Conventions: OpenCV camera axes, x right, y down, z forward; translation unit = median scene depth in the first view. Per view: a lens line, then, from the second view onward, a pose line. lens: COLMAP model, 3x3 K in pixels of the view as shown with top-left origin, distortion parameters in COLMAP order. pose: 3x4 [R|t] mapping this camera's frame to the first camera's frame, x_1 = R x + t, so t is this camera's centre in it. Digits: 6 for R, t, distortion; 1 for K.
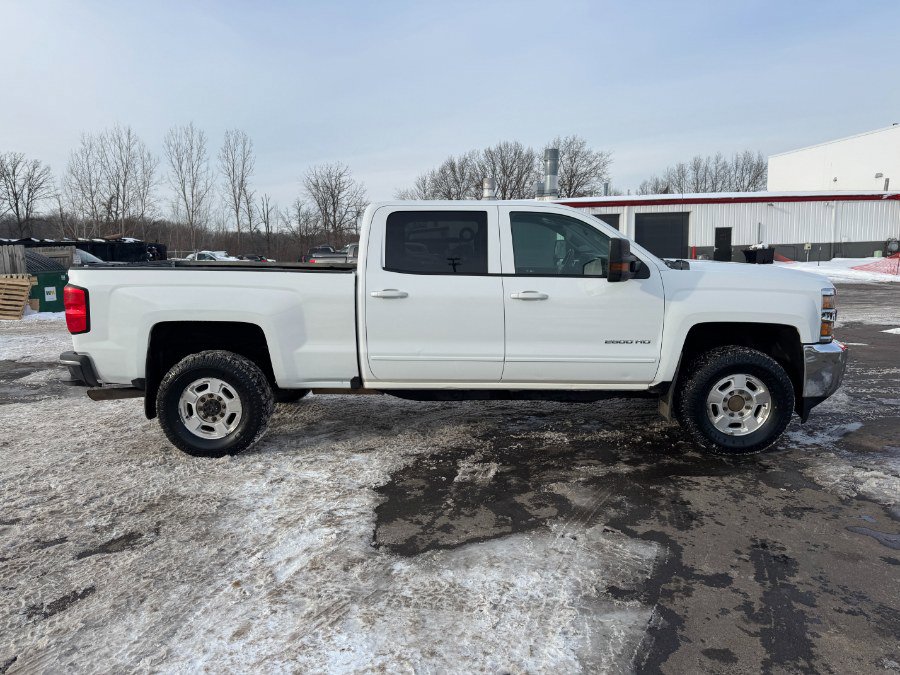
lens RADIAL K [[630.9, 0, 450.2], [0, 630.9, 324.2], [0, 0, 1]] dist [0.042505, -0.049282]
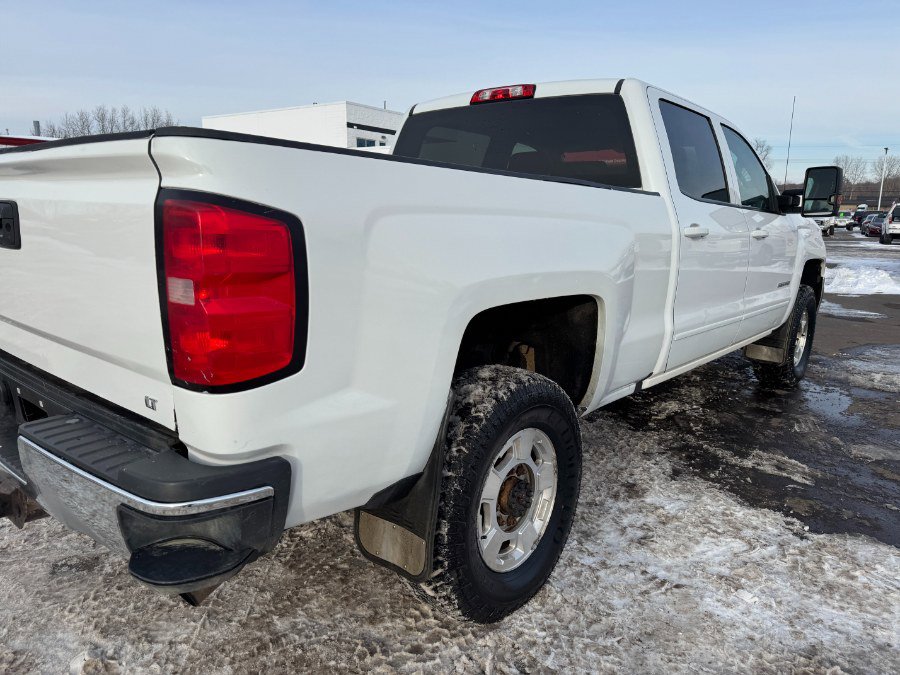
lens RADIAL K [[630.9, 0, 450.4], [0, 630.9, 337.1], [0, 0, 1]] dist [0.042505, -0.049282]
pose [[0.632123, -0.123408, 0.764978, -0.083439], [0.064907, 0.992200, 0.106430, -0.003220], [-0.772145, -0.017624, 0.635202, 0.087439]]
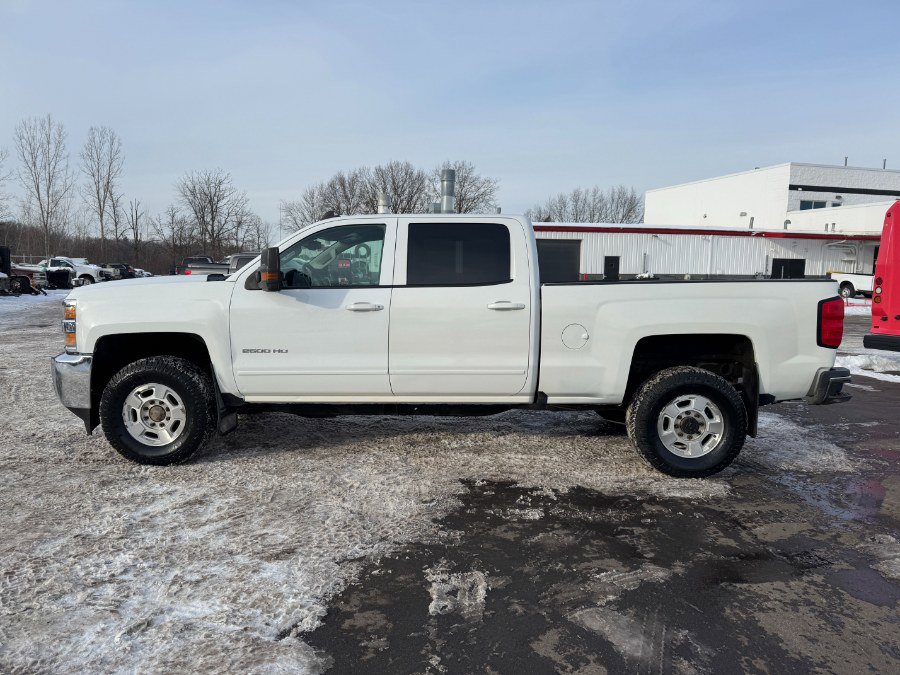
lens RADIAL K [[630.9, 0, 448.5], [0, 630.9, 321.9], [0, 0, 1]] dist [0.042505, -0.049282]
pose [[0.983428, 0.025201, 0.179540, -0.010212], [-0.019084, 0.999180, -0.035715, -0.002940], [-0.180293, 0.031697, 0.983102, 0.035021]]
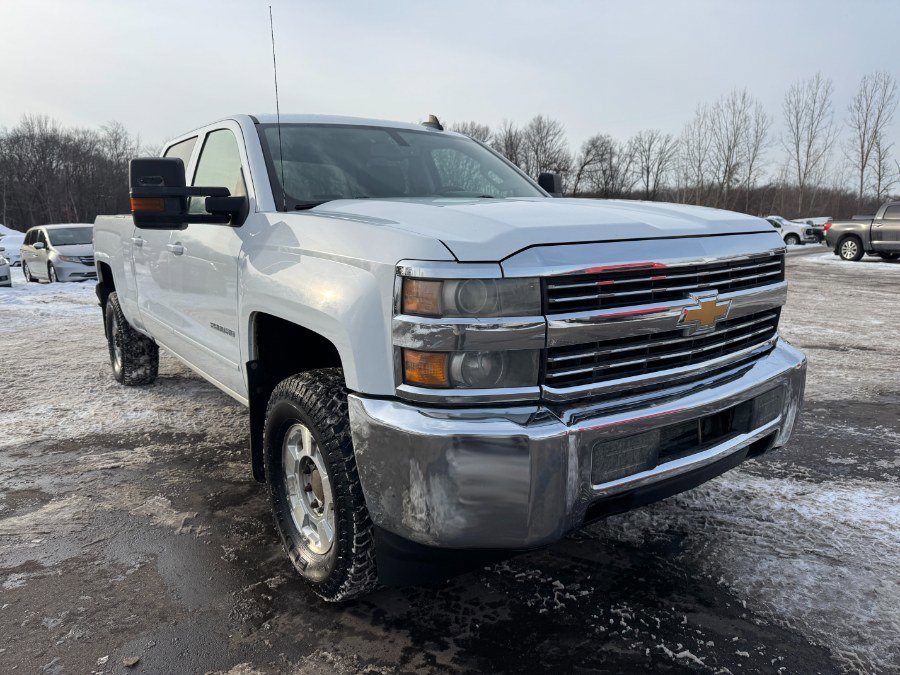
lens RADIAL K [[630.9, 0, 458.4], [0, 630.9, 331.4], [0, 0, 1]] dist [0.042505, -0.049282]
pose [[0.600769, 0.135992, -0.787771, 0.100139], [-0.087499, 0.990690, 0.104294, -0.006062], [0.794620, 0.006273, 0.607075, 0.090349]]
